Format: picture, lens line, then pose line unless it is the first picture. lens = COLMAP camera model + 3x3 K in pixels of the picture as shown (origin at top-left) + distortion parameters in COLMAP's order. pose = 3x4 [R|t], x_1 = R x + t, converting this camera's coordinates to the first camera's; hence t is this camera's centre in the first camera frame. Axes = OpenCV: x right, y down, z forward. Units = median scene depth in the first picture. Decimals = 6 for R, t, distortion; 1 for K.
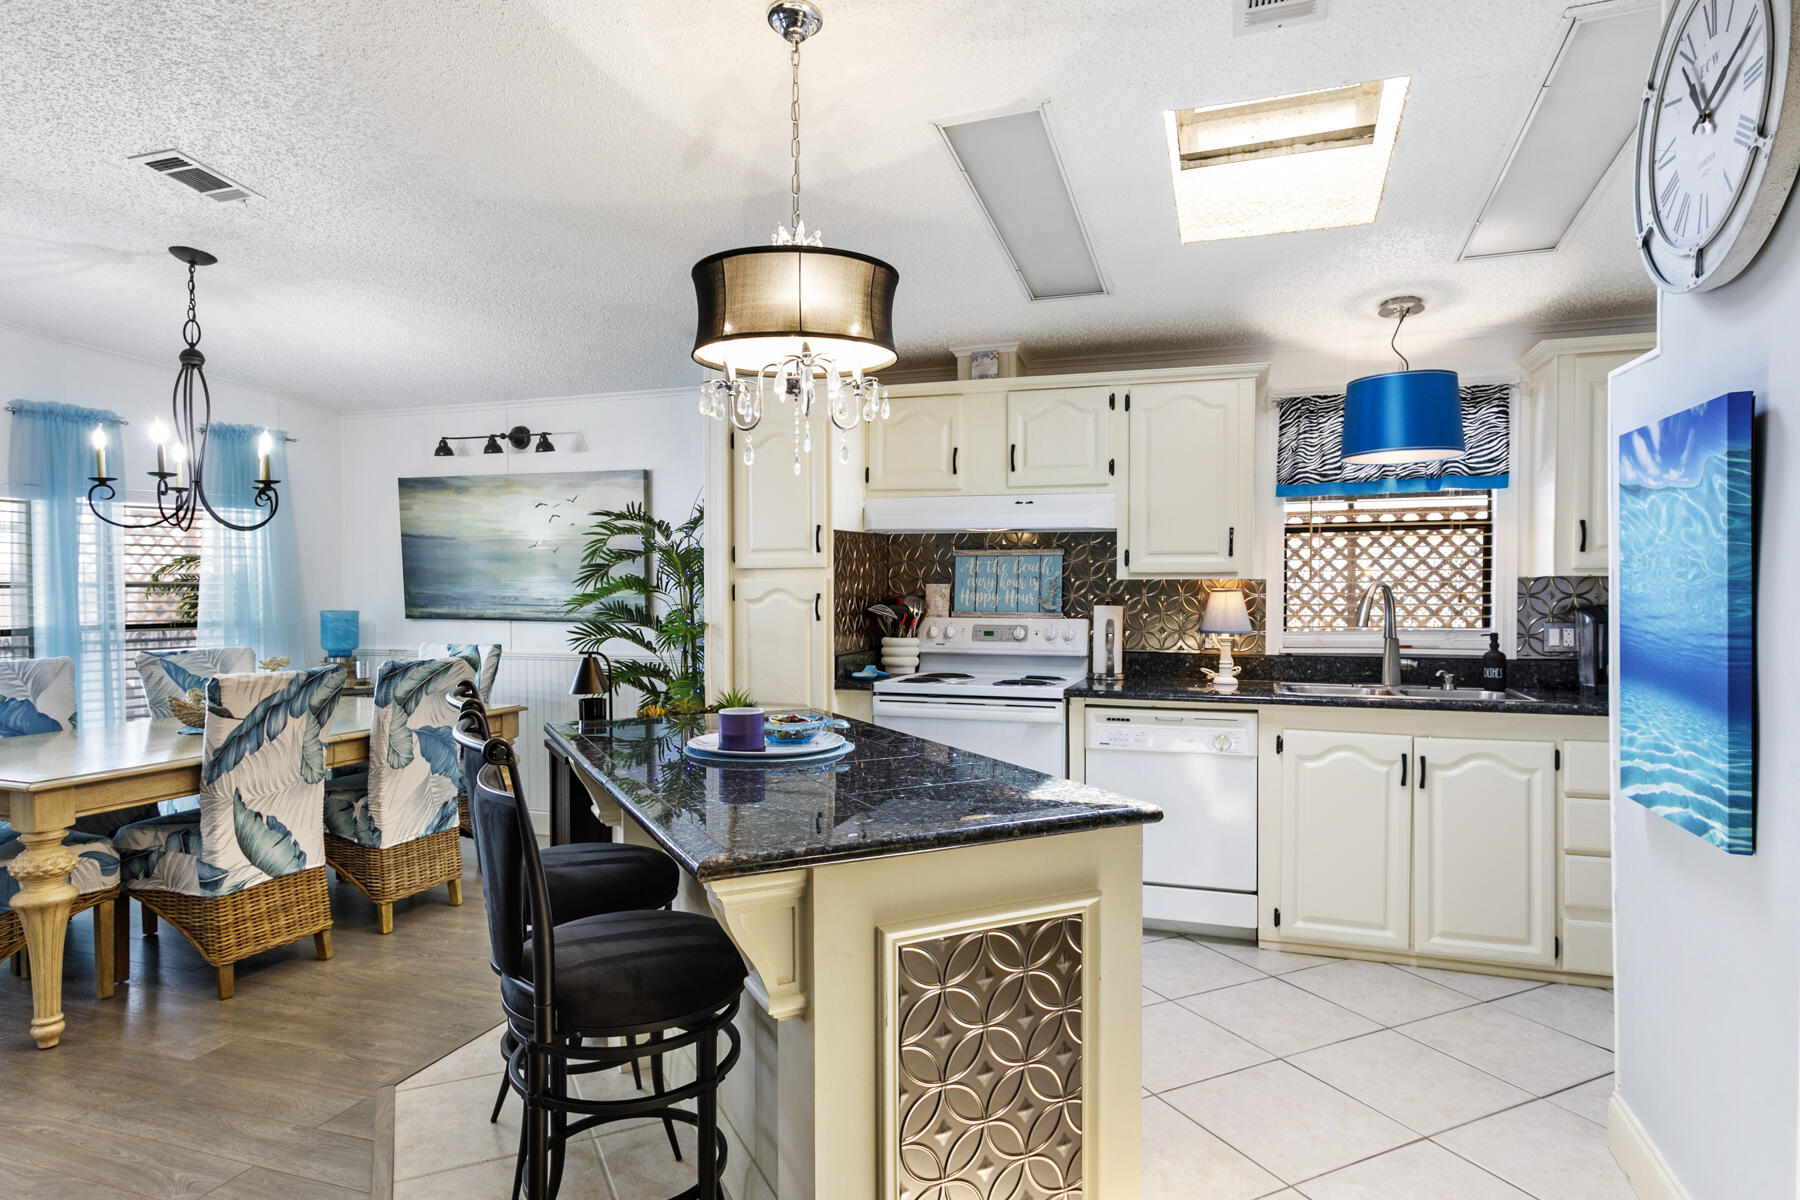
lens RADIAL K [[999.6, 0, 881.5], [0, 999.6, 606.3], [0, 0, 1]] dist [0.003489, -0.001029]
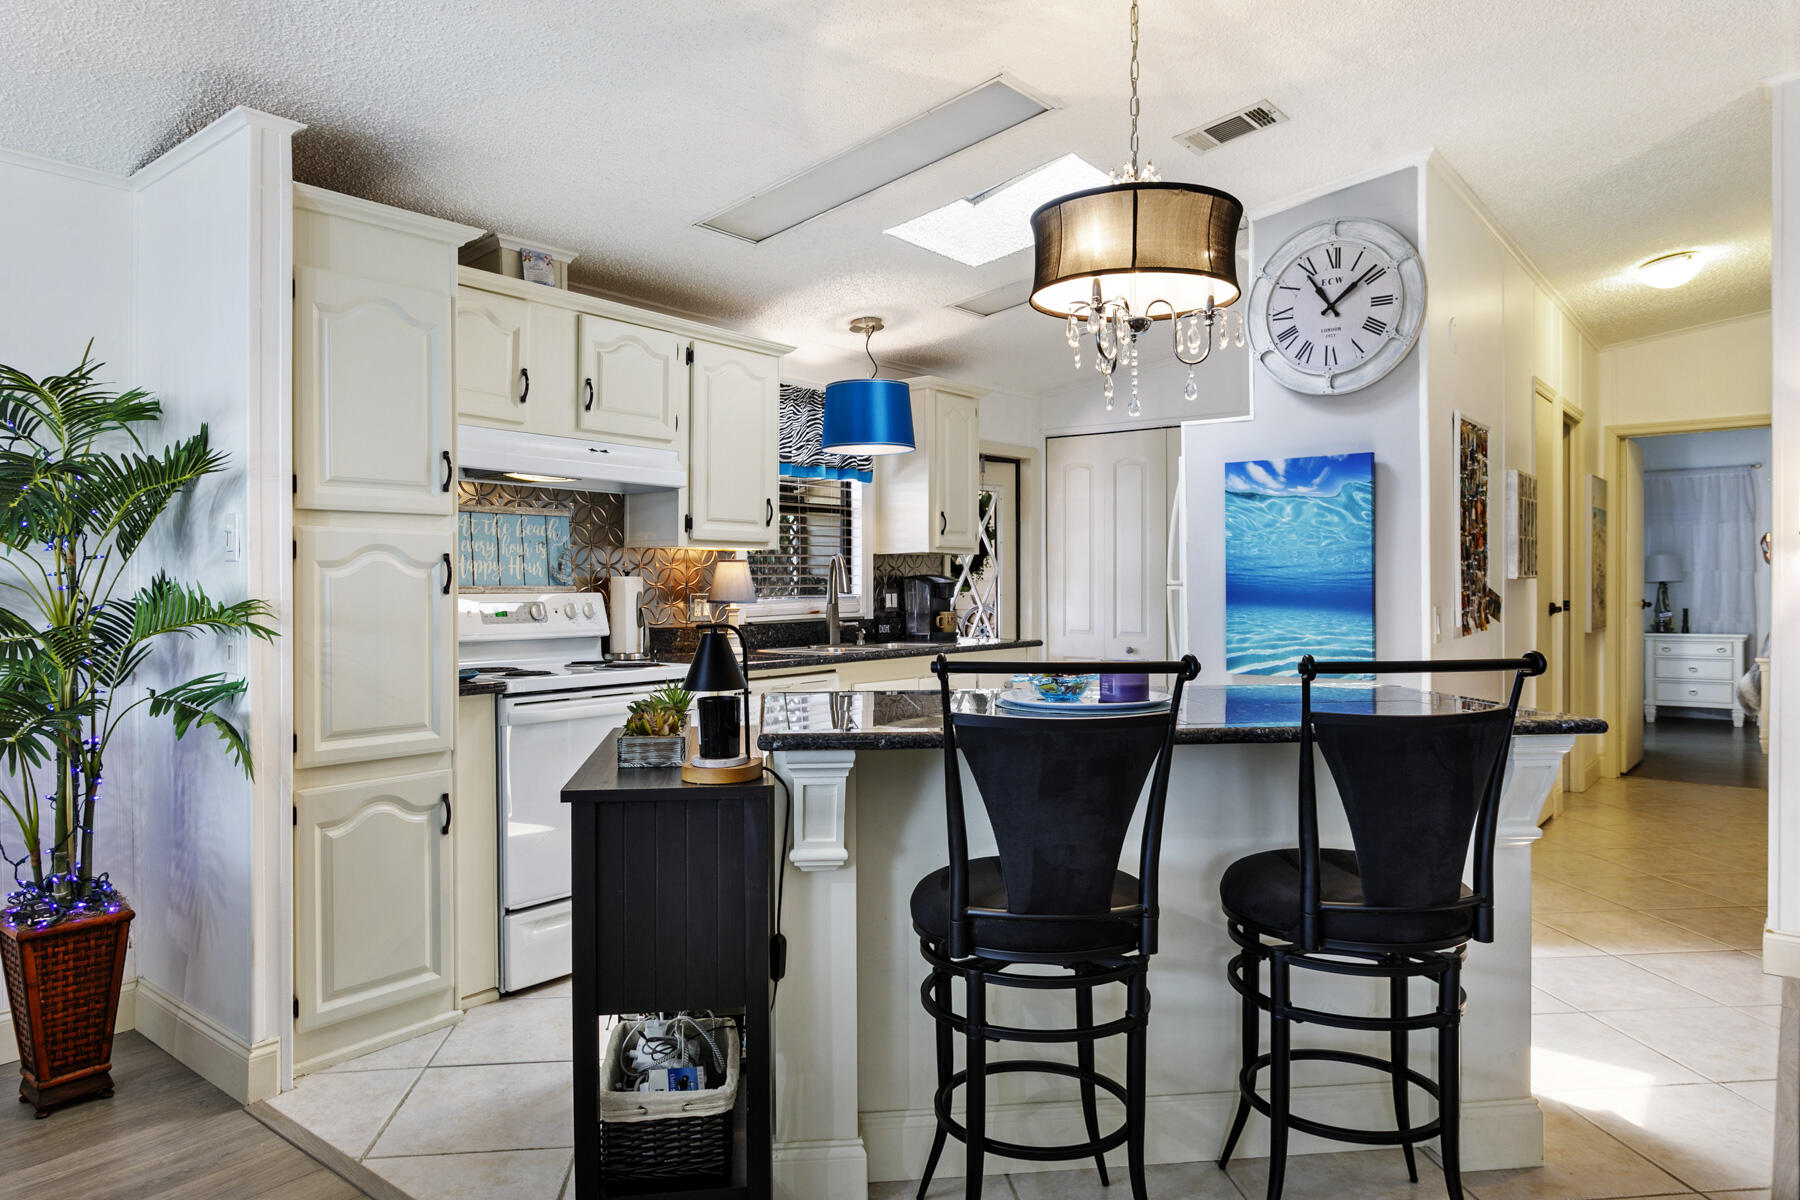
lens RADIAL K [[1123.4, 0, 898.5], [0, 1123.4, 589.4], [0, 0, 1]] dist [-0.002251, 0.000380]
pose [[0.339993, -0.004672, 0.940416, -0.672485], [0.023367, 0.999721, -0.003481, 0.020995], [-0.940138, 0.023159, 0.340007, 0.470311]]
